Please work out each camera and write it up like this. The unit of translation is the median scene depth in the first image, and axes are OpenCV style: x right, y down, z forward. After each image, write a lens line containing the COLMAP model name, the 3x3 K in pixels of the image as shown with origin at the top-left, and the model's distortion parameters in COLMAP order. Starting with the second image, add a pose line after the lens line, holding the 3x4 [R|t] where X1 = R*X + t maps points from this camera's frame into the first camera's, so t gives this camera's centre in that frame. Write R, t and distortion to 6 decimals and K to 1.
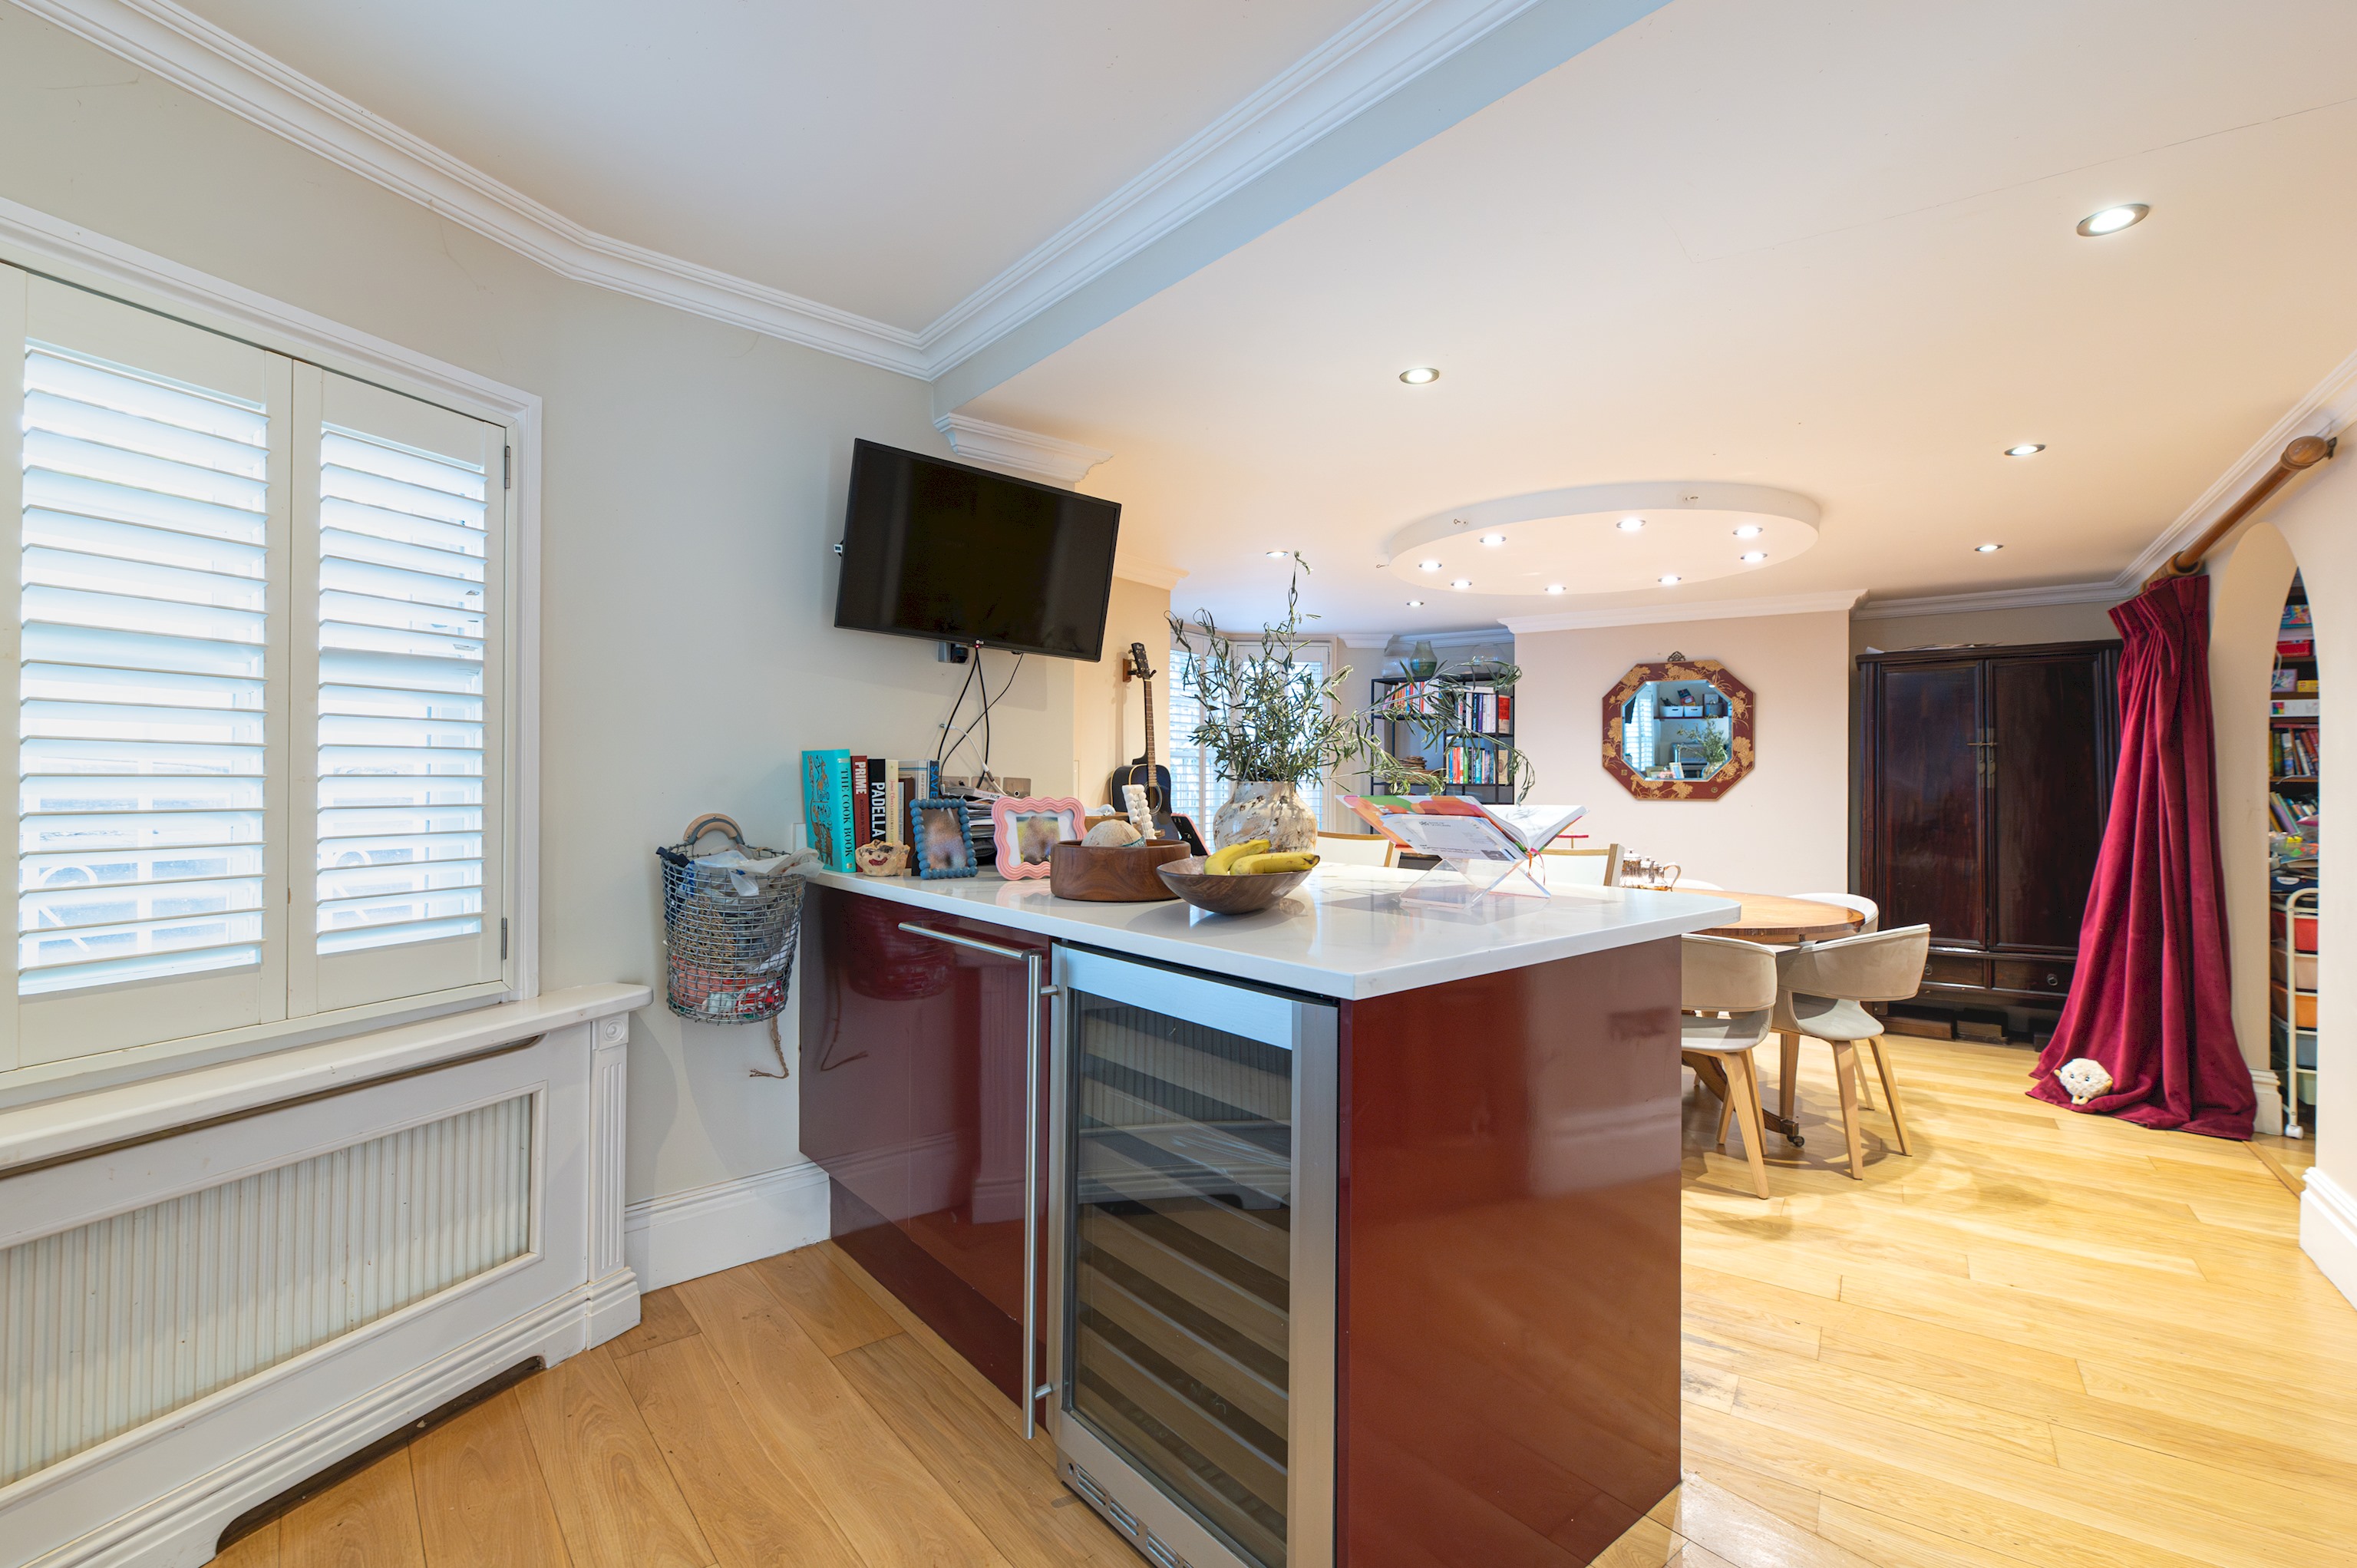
lens RADIAL K [[1045.6, 0, 1152.3], [0, 1045.6, 779.3], [0, 0, 1]] dist [-0.001607, -0.000474]
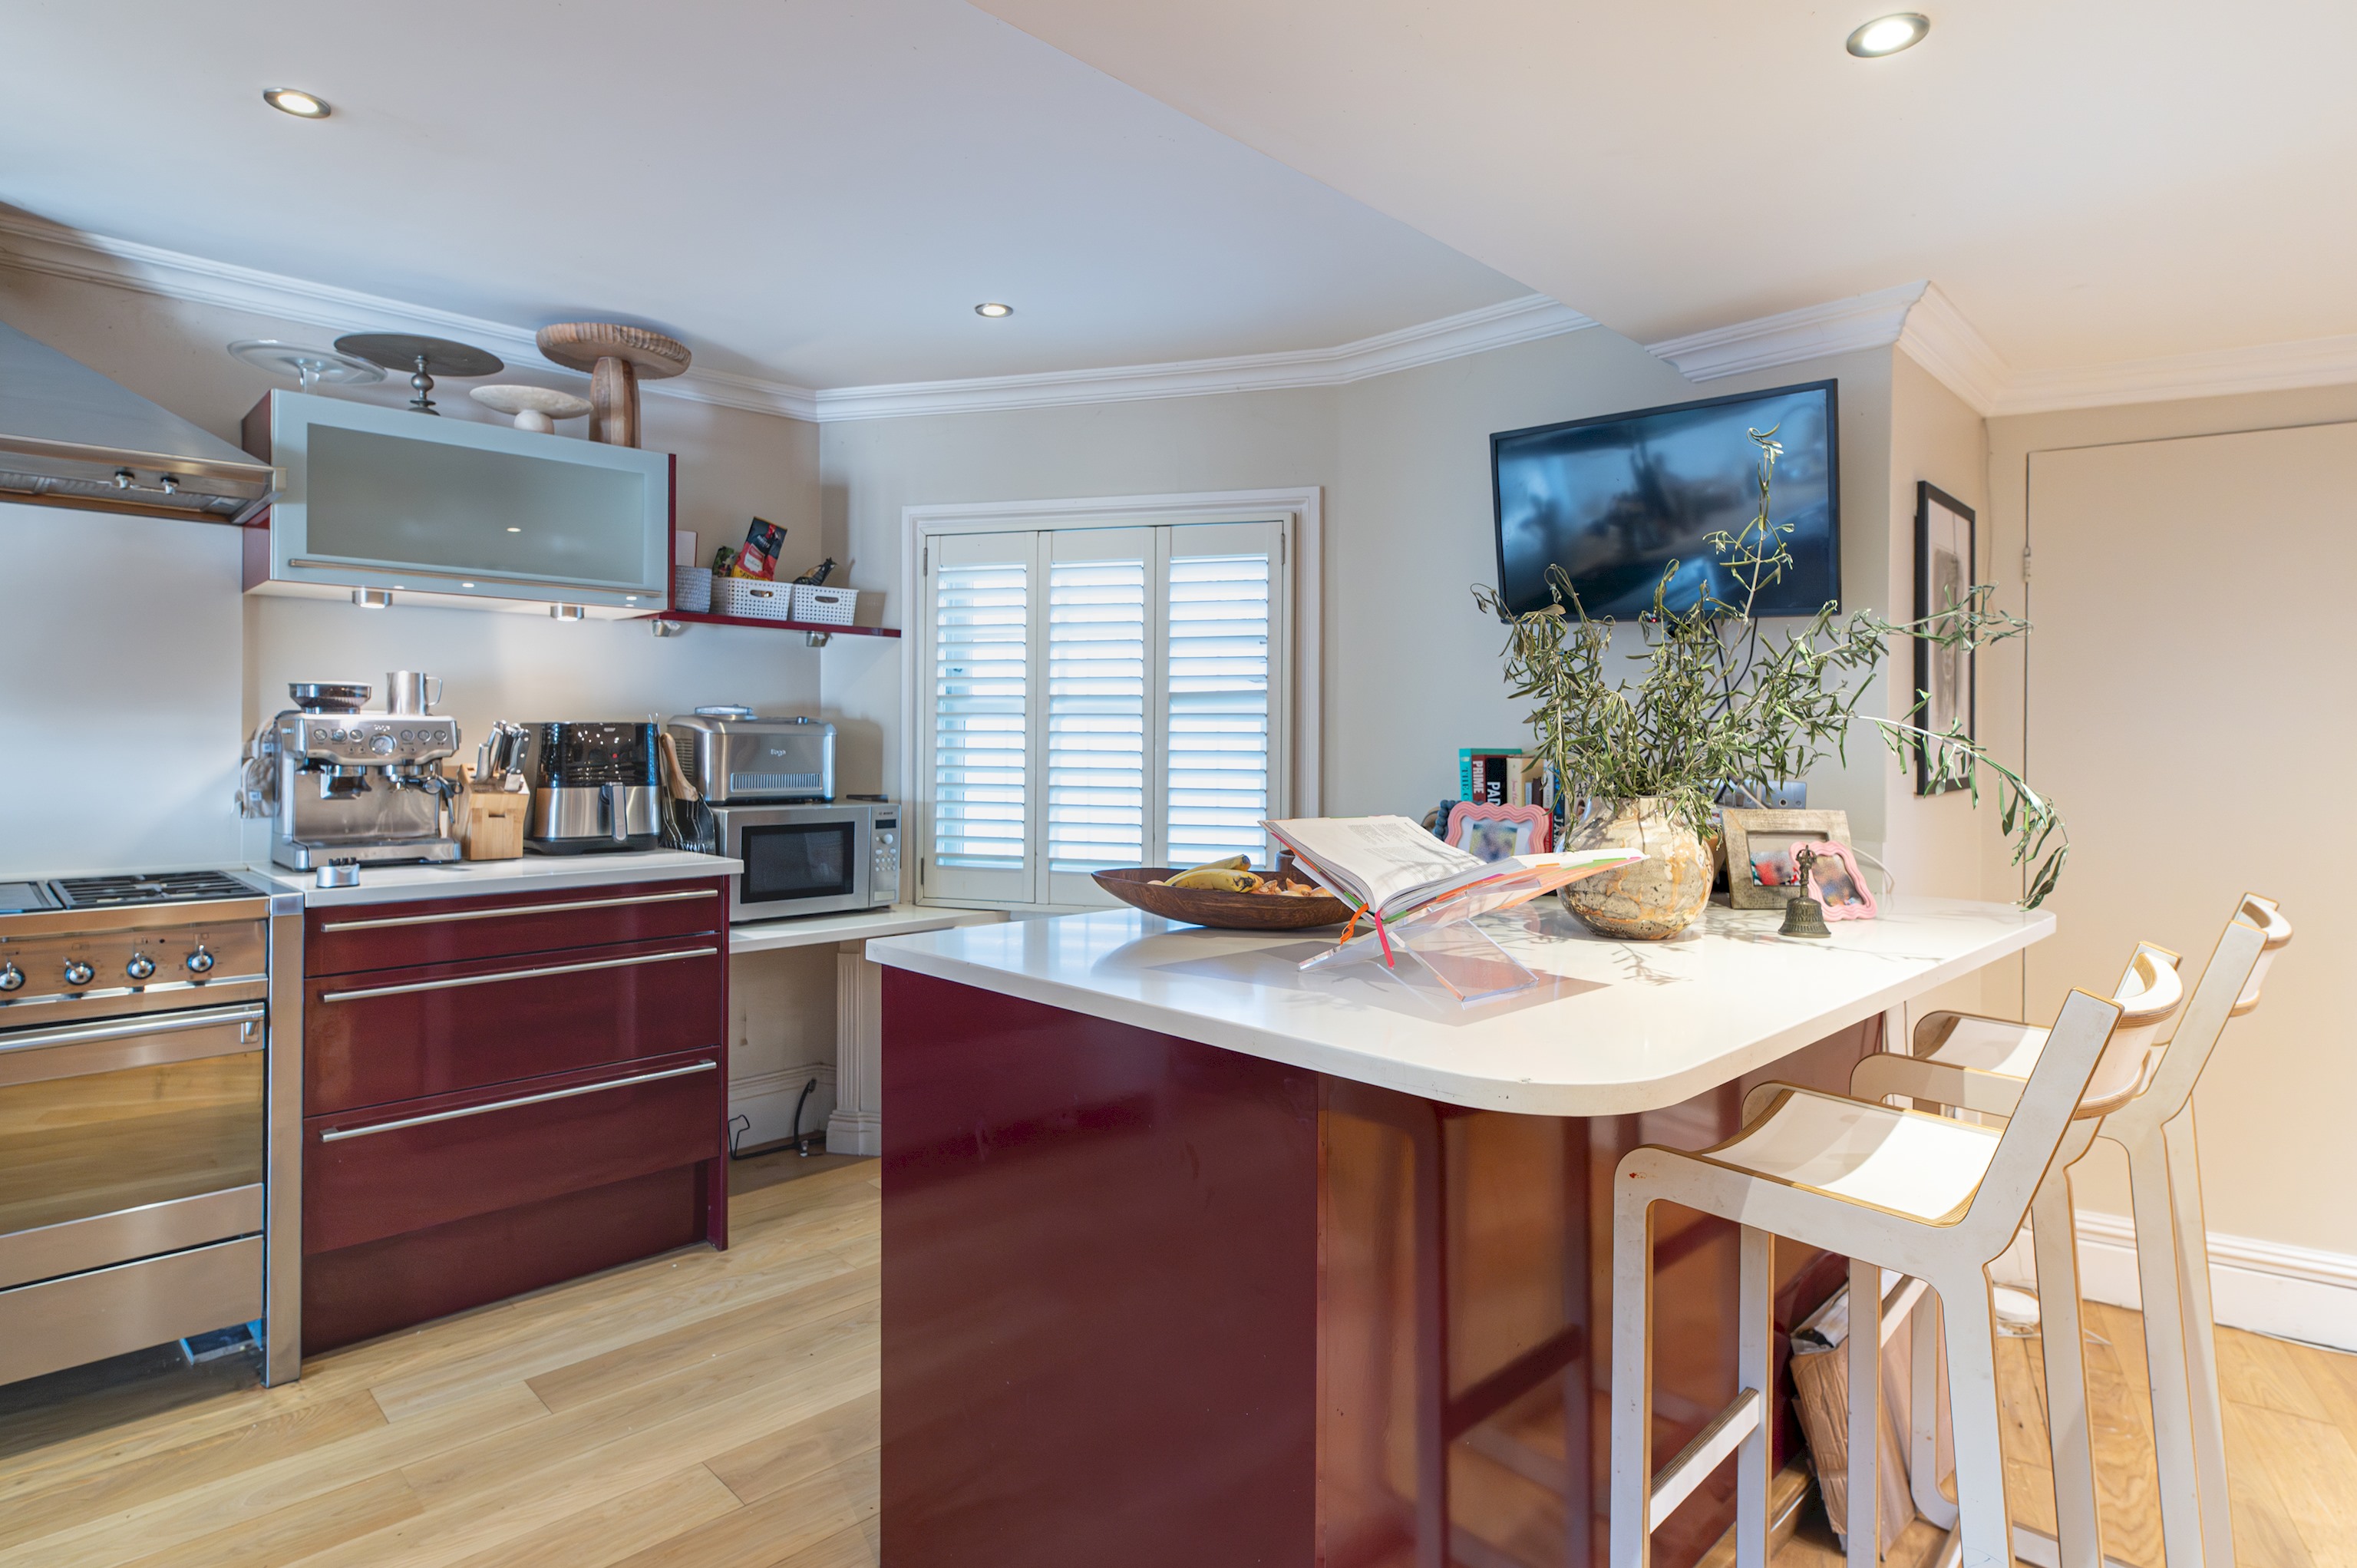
lens RADIAL K [[1225.3, 0, 1190.8], [0, 1225.3, 755.0], [0, 0, 1]] dist [0.002469, 0.000585]
pose [[0.108187, 0.005882, -0.994113, 0.540456], [-0.005338, 0.999972, 0.005336, -0.017136], [0.994116, 0.004730, 0.108215, 0.379365]]
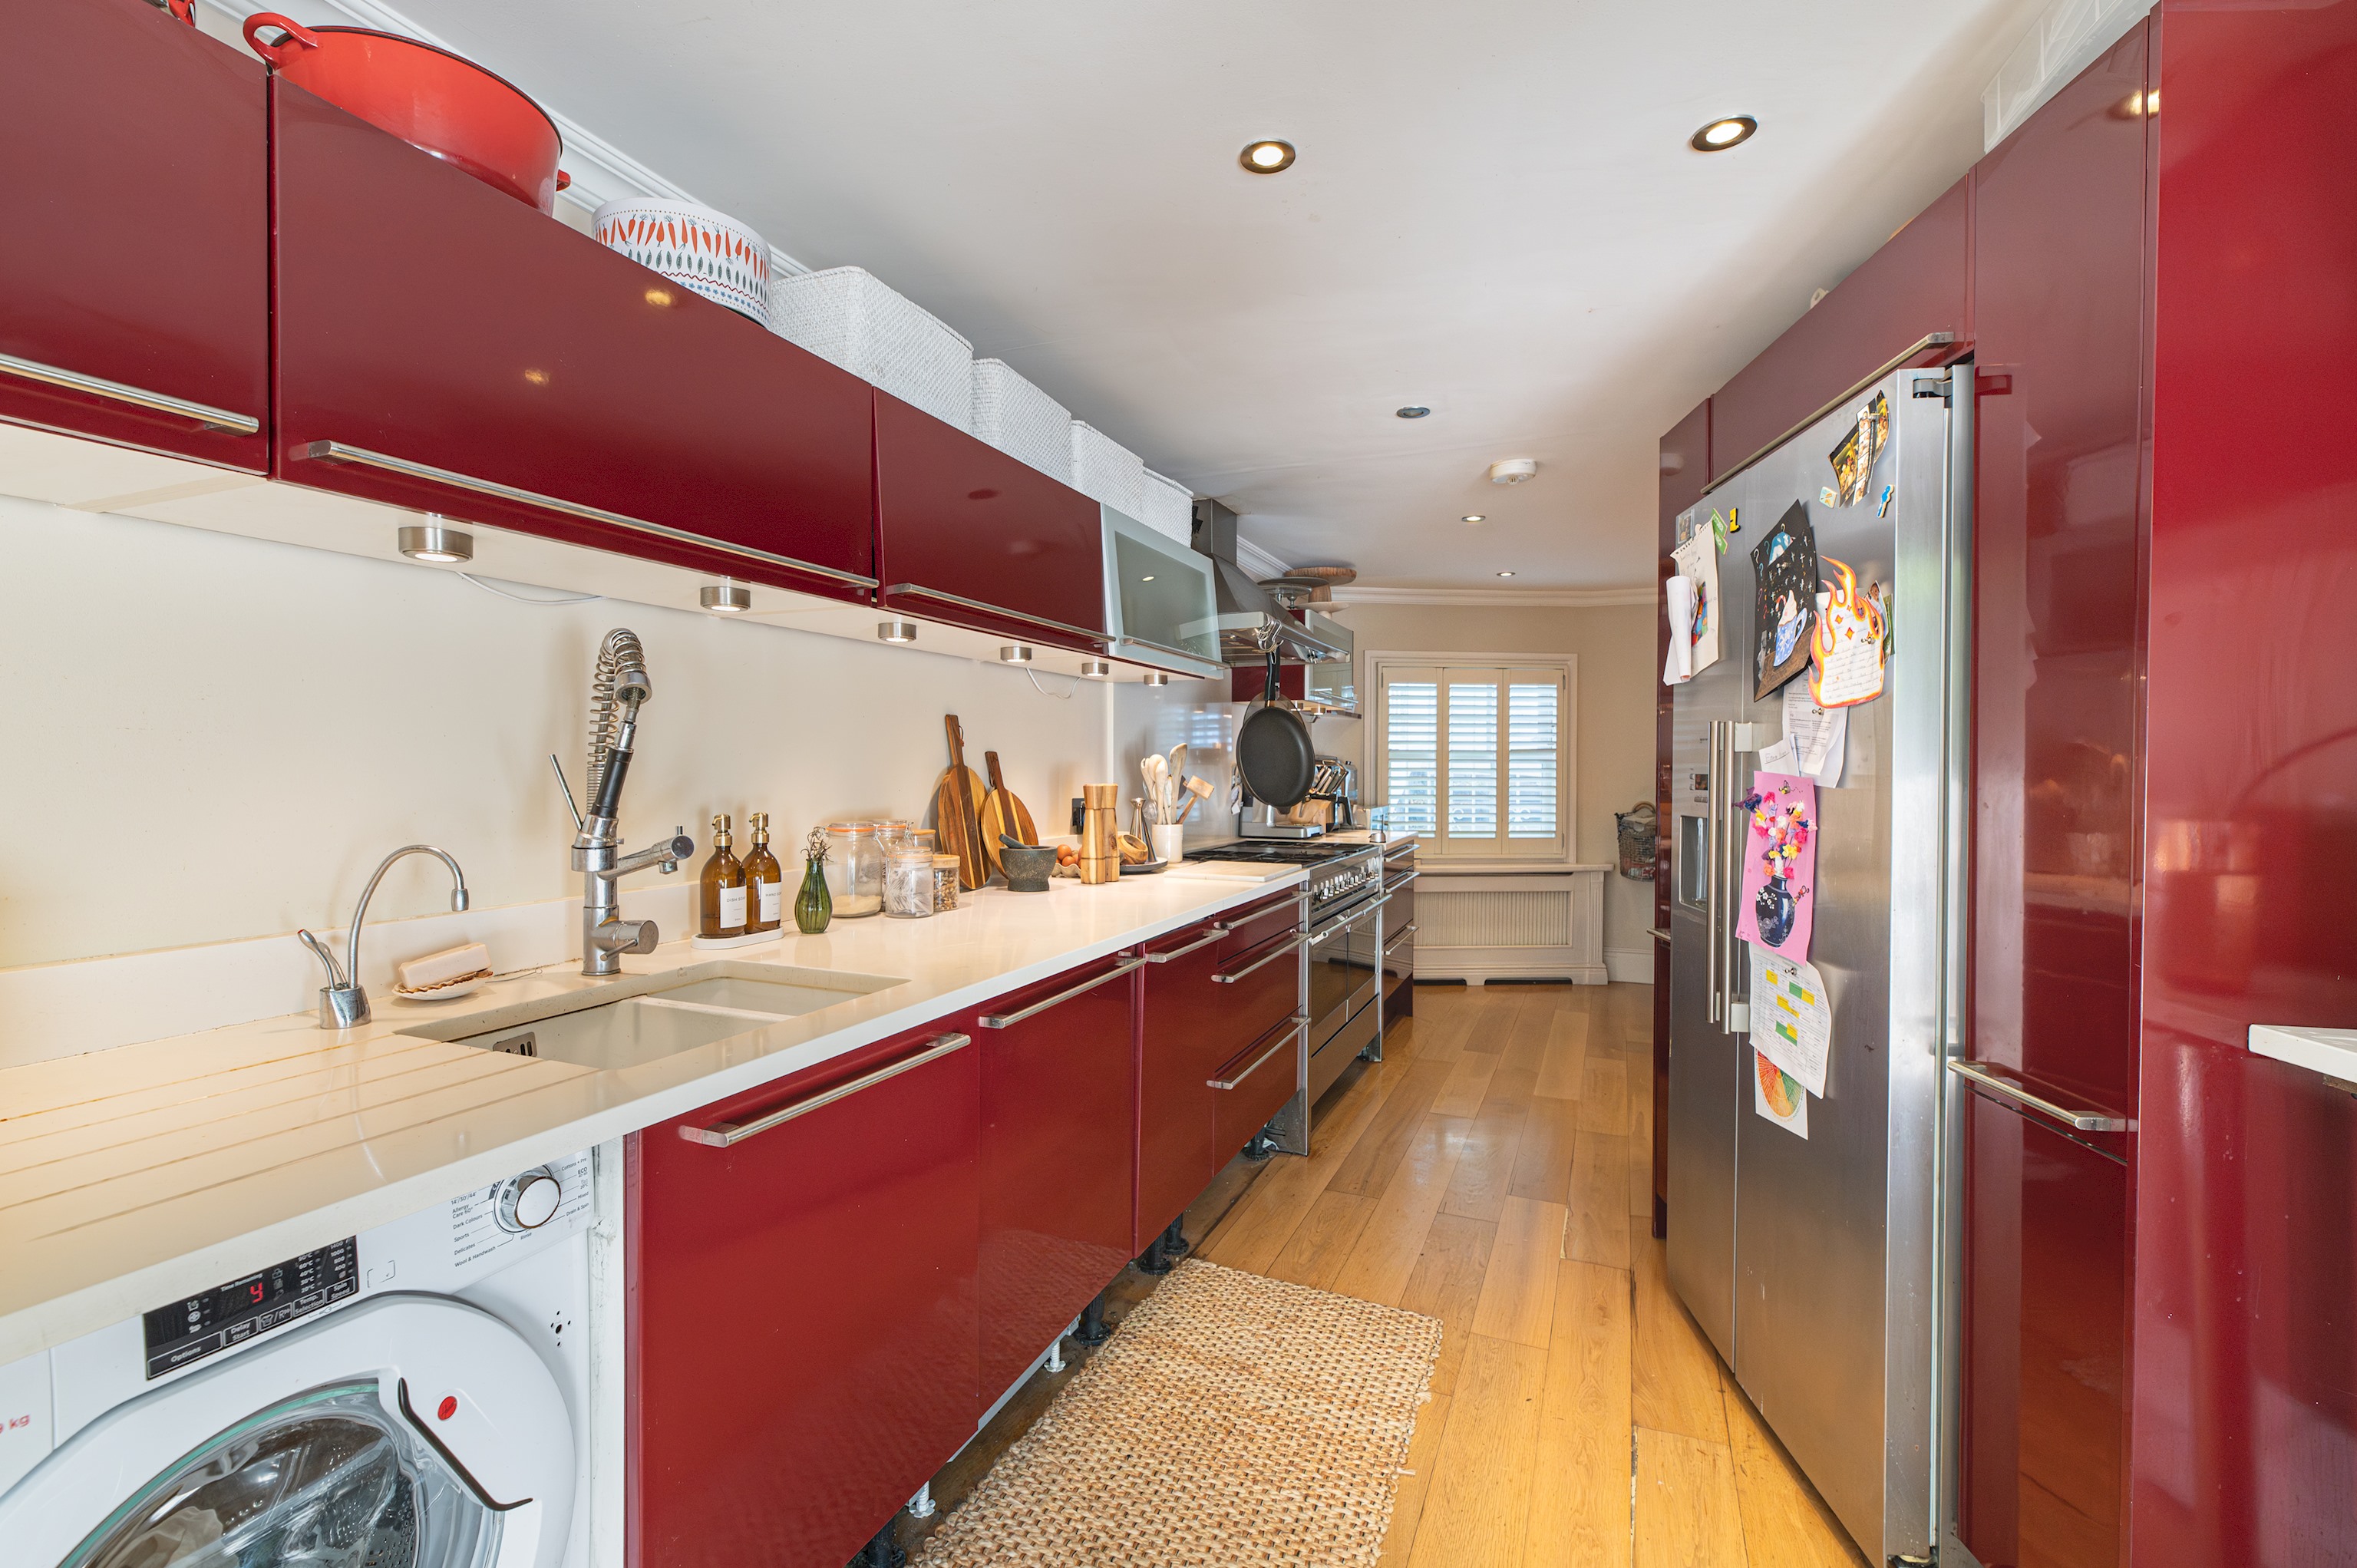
lens RADIAL K [[1045.6, 0, 1152.3], [0, 1045.6, 779.3], [0, 0, 1]] dist [-0.001607, -0.000474]
pose [[0.456433, 0.008226, -0.889720, 0.815226], [0.000289, 0.999956, 0.009393, -0.027908], [0.889758, -0.004545, 0.456411, -0.766129]]
